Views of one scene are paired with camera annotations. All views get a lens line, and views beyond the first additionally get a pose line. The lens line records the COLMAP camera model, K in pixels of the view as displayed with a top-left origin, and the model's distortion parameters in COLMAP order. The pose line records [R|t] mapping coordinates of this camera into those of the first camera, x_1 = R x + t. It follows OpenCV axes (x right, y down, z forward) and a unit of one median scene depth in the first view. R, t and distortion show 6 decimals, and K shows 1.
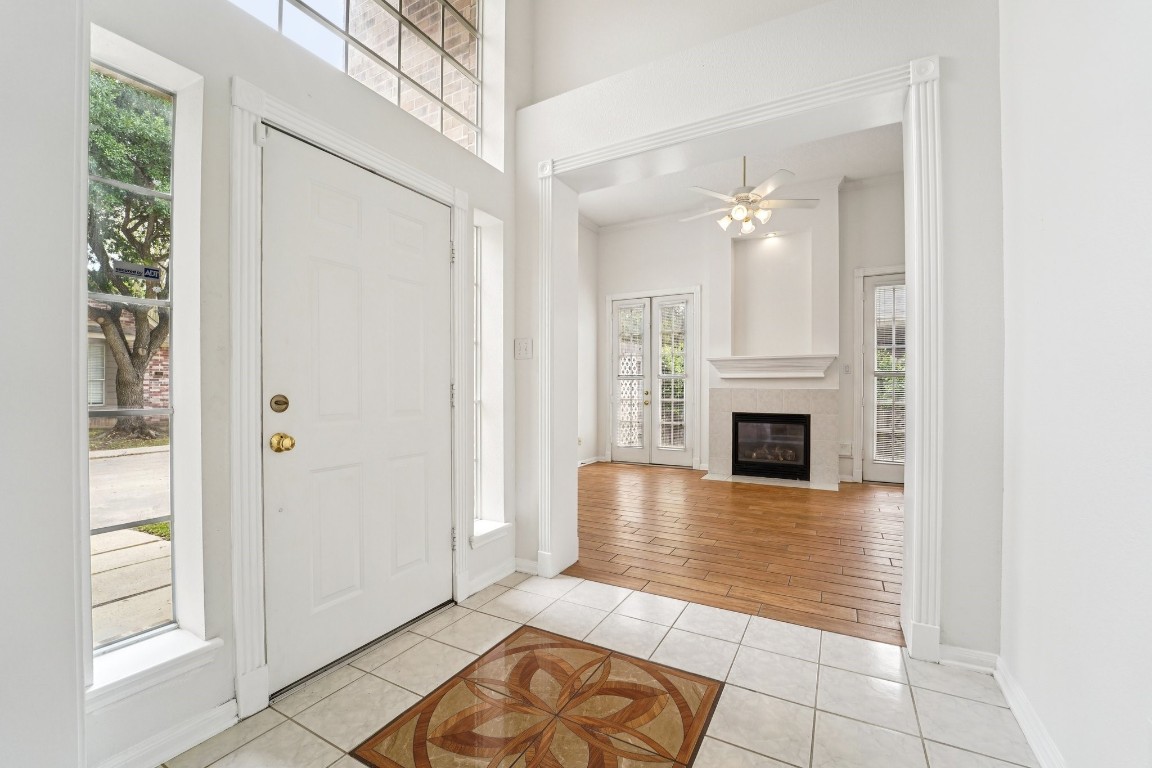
lens RADIAL K [[473.2, 0, 576.5], [0, 473.2, 385.0], [0, 0, 1]] dist [-0.019381, -0.000487]
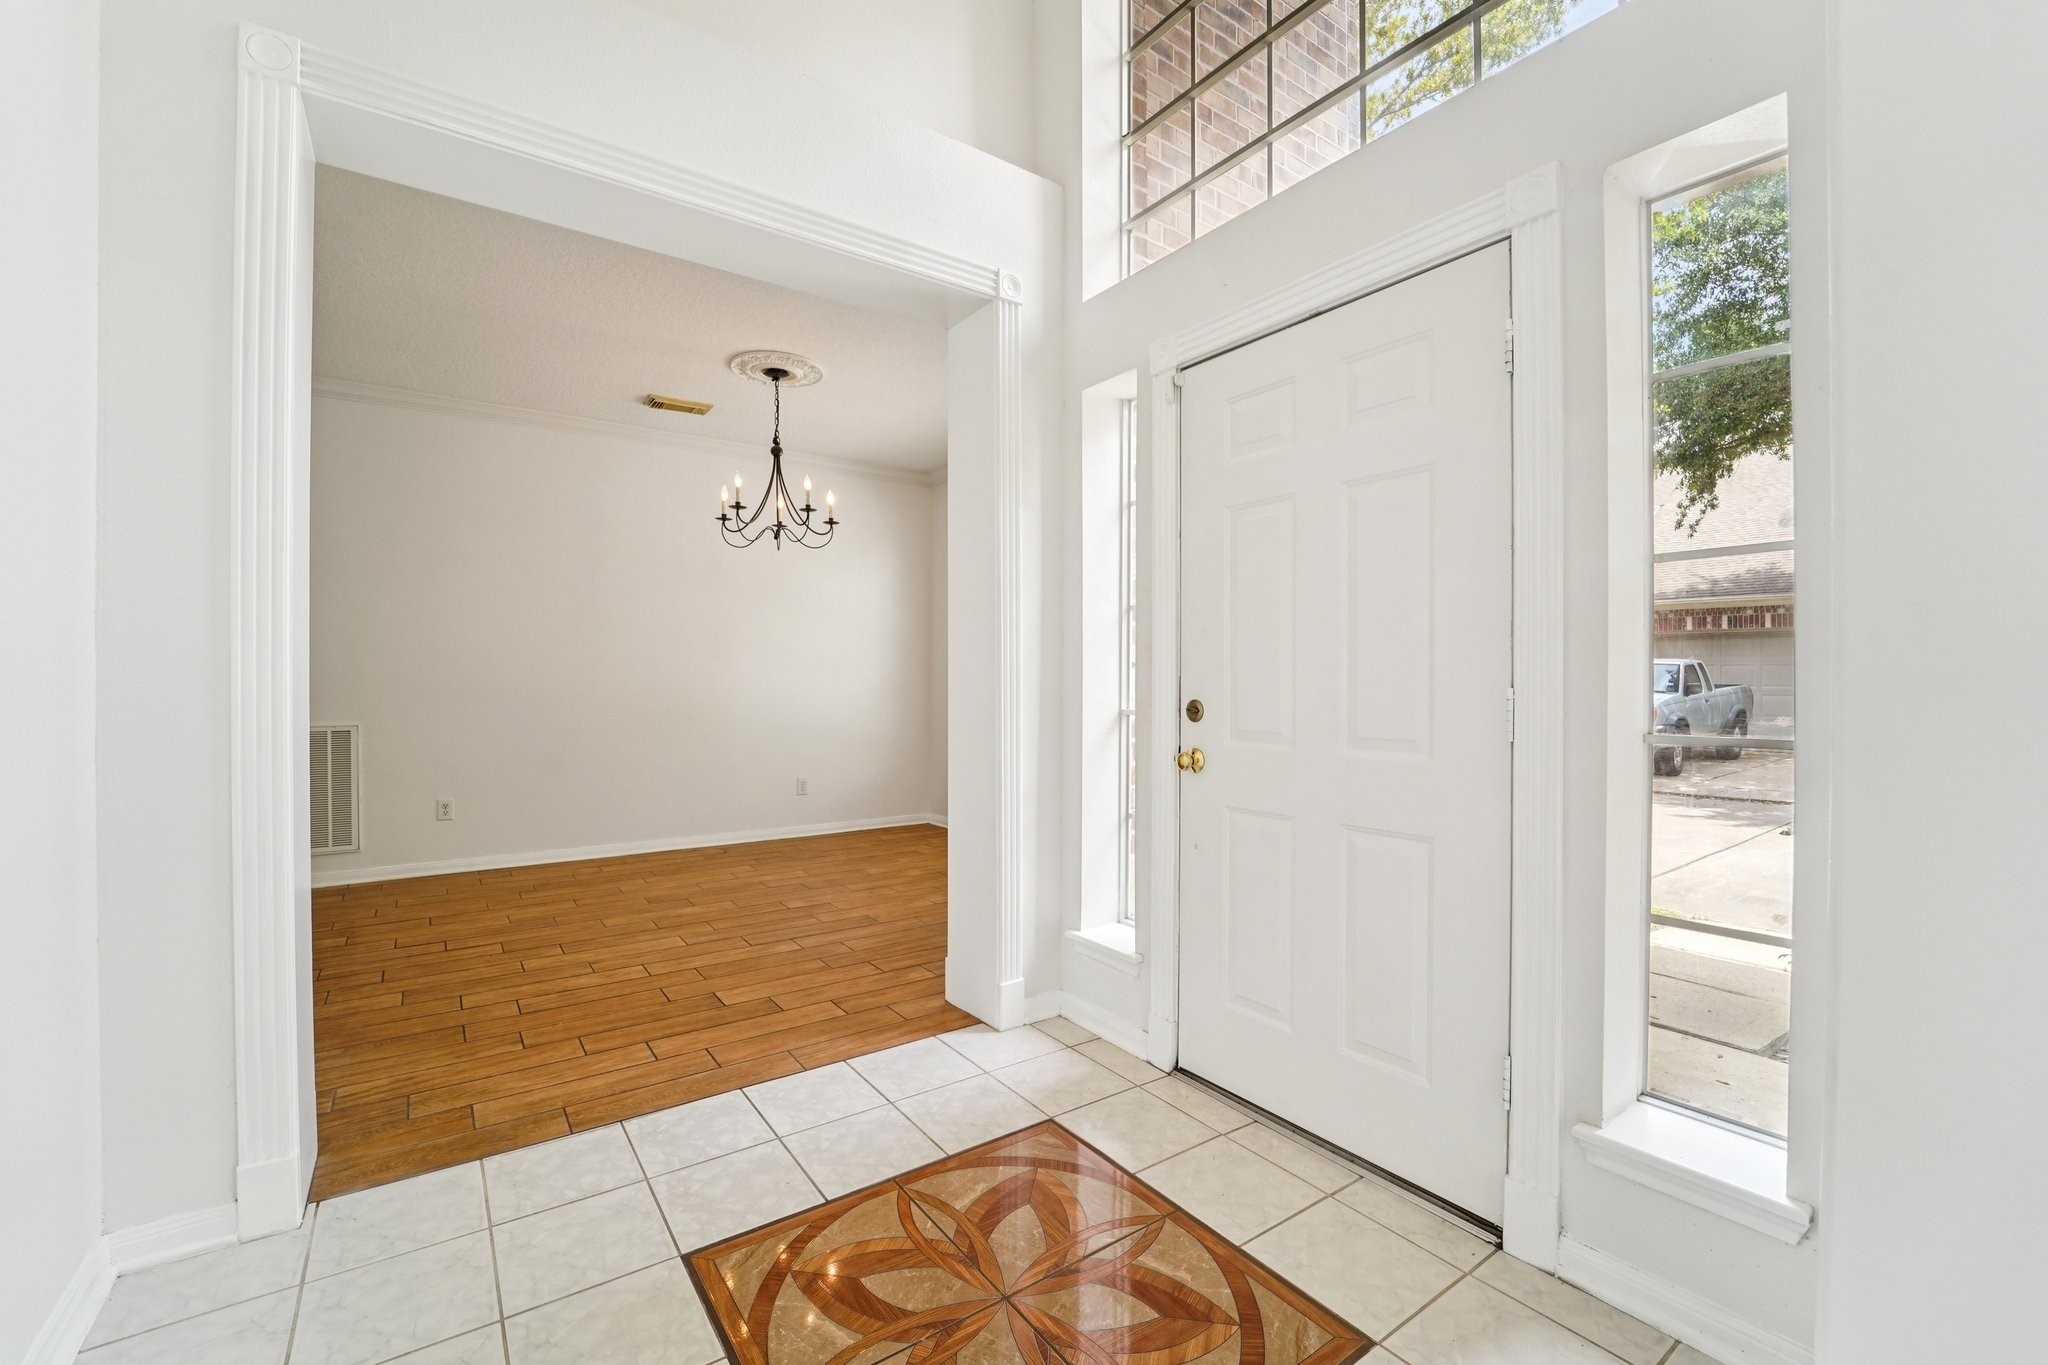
lens RADIAL K [[841.2, 0, 1021.4], [0, 841.2, 679.7], [0, 0, 1]] dist [-0.019381, -0.000487]
pose [[-0.426372, -0.002131, -0.904545, 0.213658], [-0.000241, 0.999997, -0.002242, -0.002568], [0.904548, -0.000738, -0.426371, 0.370658]]
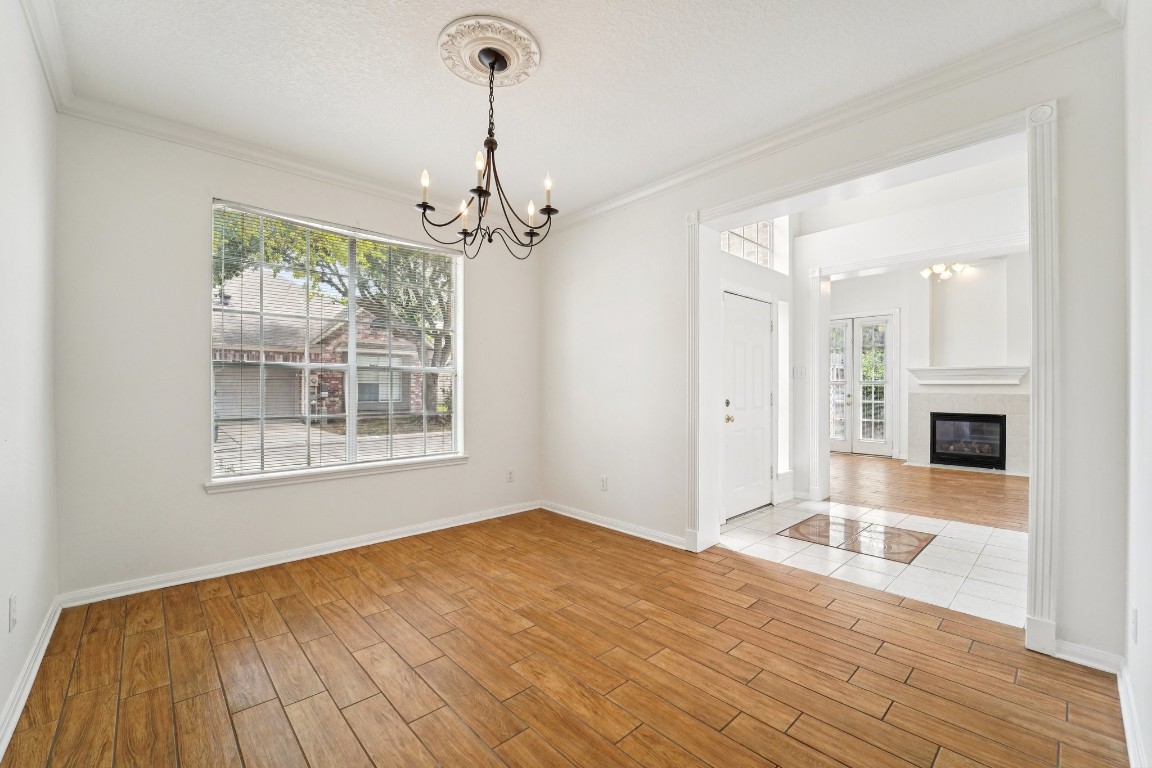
lens RADIAL K [[473.2, 0, 573.0], [0, 473.2, 383.6], [0, 0, 1]] dist [-0.019381, -0.000487]
pose [[0.949858, -0.001094, -0.312679, -0.173661], [0.000765, 0.999999, -0.001174, -0.016293], [0.312680, 0.000876, 0.949858, -0.449592]]
